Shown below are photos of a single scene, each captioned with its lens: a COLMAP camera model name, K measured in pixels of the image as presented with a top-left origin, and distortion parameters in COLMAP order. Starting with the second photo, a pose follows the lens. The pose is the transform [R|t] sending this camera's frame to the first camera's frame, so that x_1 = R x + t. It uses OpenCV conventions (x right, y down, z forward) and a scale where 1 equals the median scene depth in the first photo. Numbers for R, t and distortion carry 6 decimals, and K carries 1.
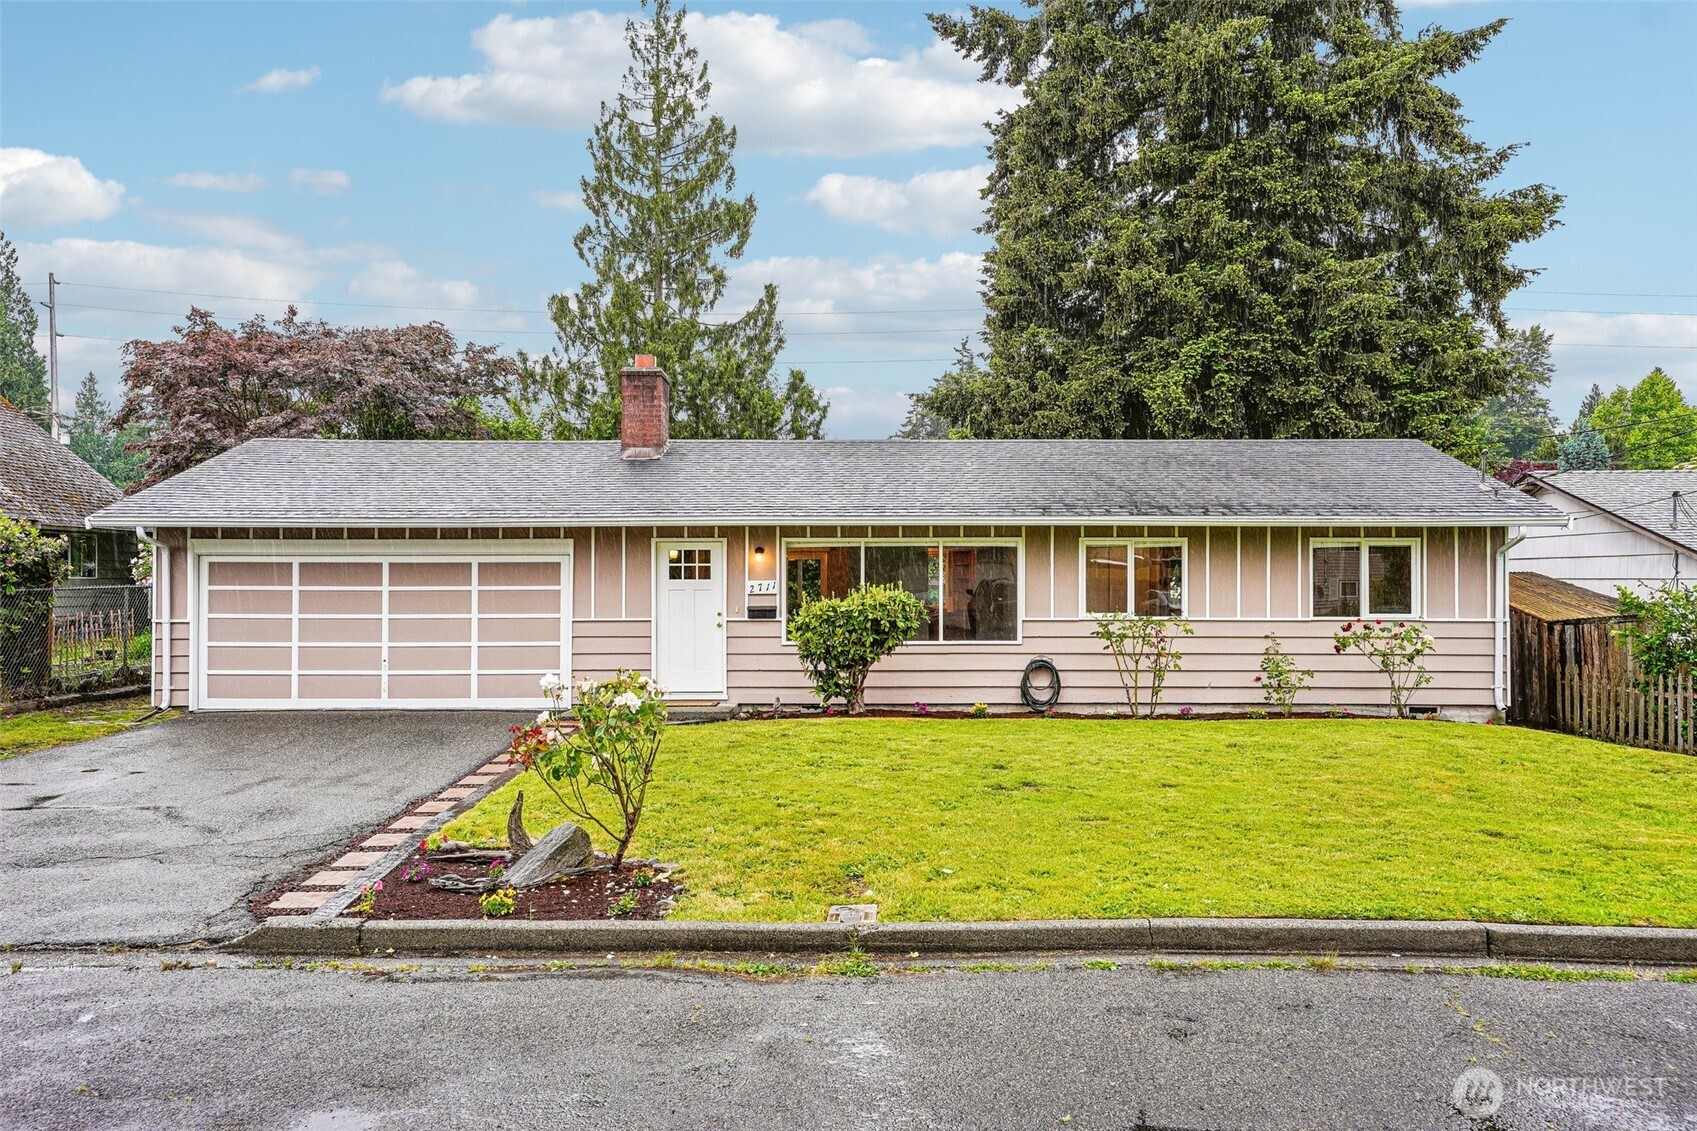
lens RADIAL K [[1308.0, 0, 851.6], [0, 1308.0, 560.4], [0, 0, 1]] dist [0.025426, 0.017243]
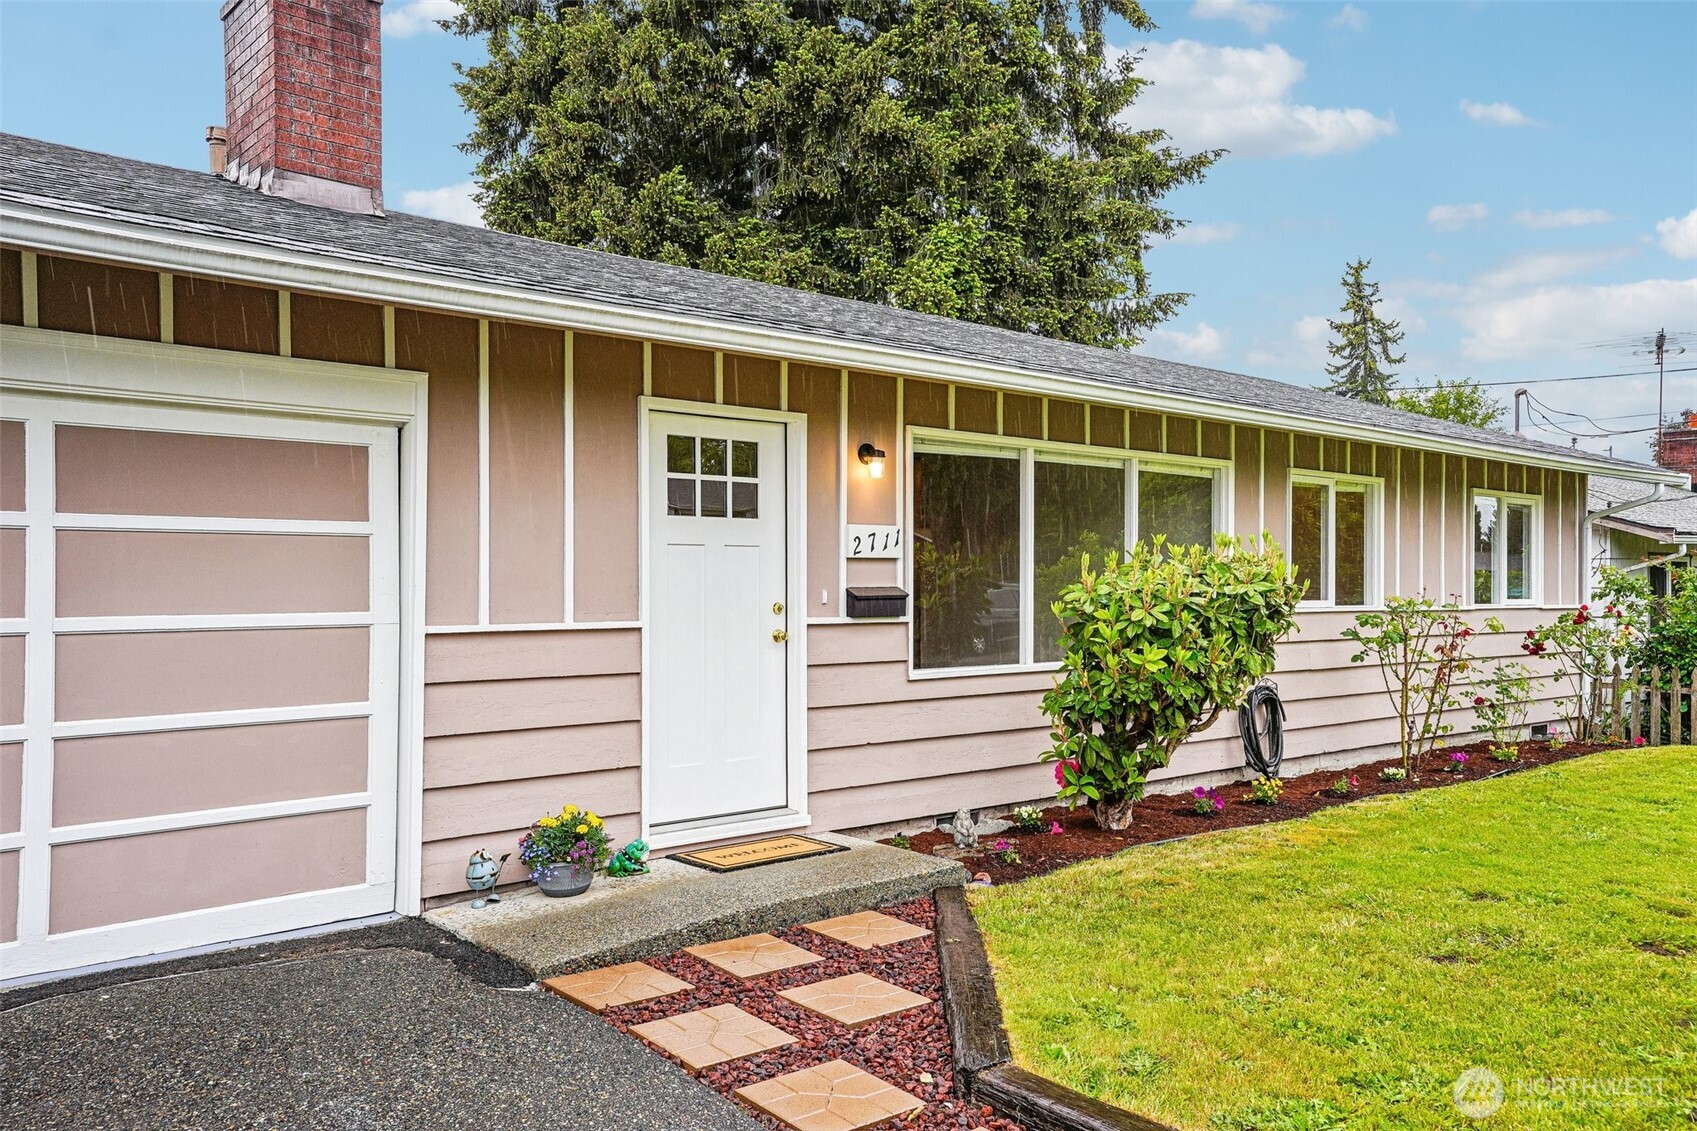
lens RADIAL K [[1308.0, 0, 856.7], [0, 1308.0, 583.8], [0, 0, 1]] dist [0.025426, 0.017243]
pose [[0.767127, 0.002792, 0.641489, -0.334445], [-0.010146, 0.999918, 0.007781, 0.030492], [-0.641415, -0.012478, 0.767093, 0.686086]]
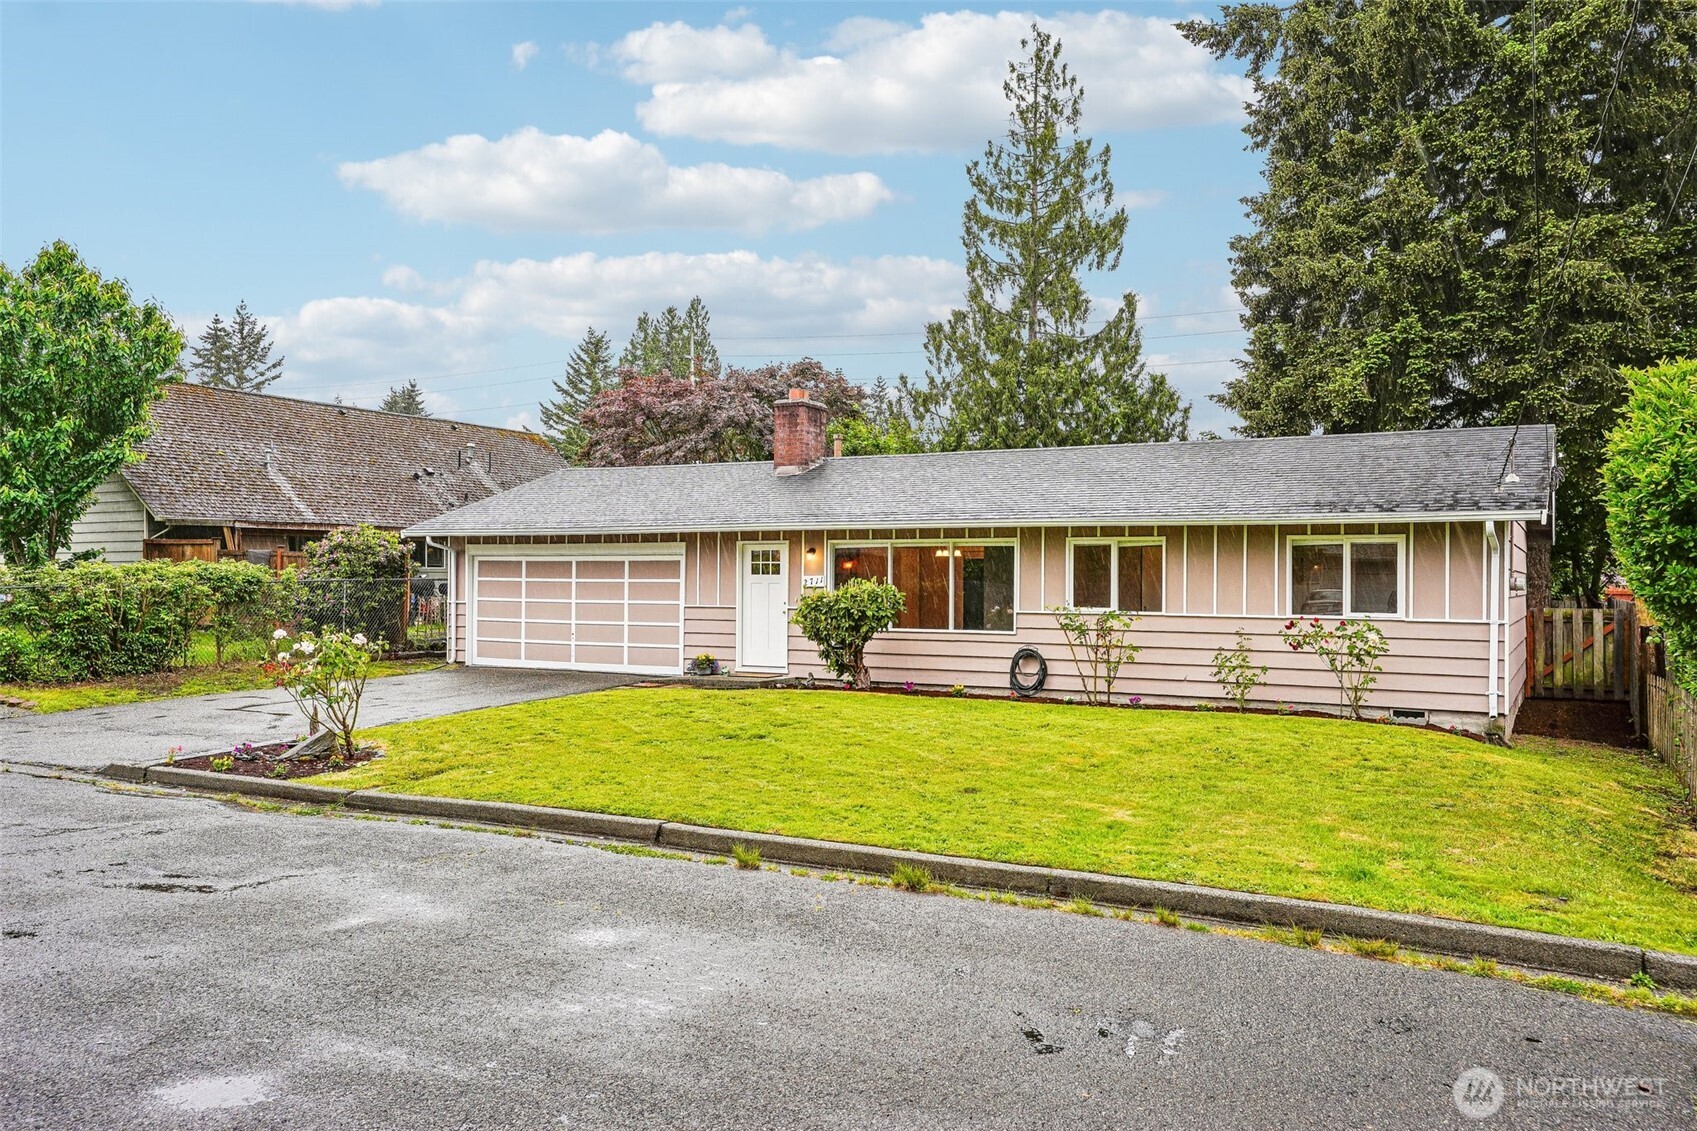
lens RADIAL K [[1308.0, 0, 858.9], [0, 1308.0, 572.0], [0, 0, 1]] dist [0.025426, 0.017243]
pose [[0.873141, 0.003176, -0.487457, 0.552416], [0.001407, 0.999958, 0.009037, 0.001165], [0.487466, -0.008576, 0.873100, -0.028706]]
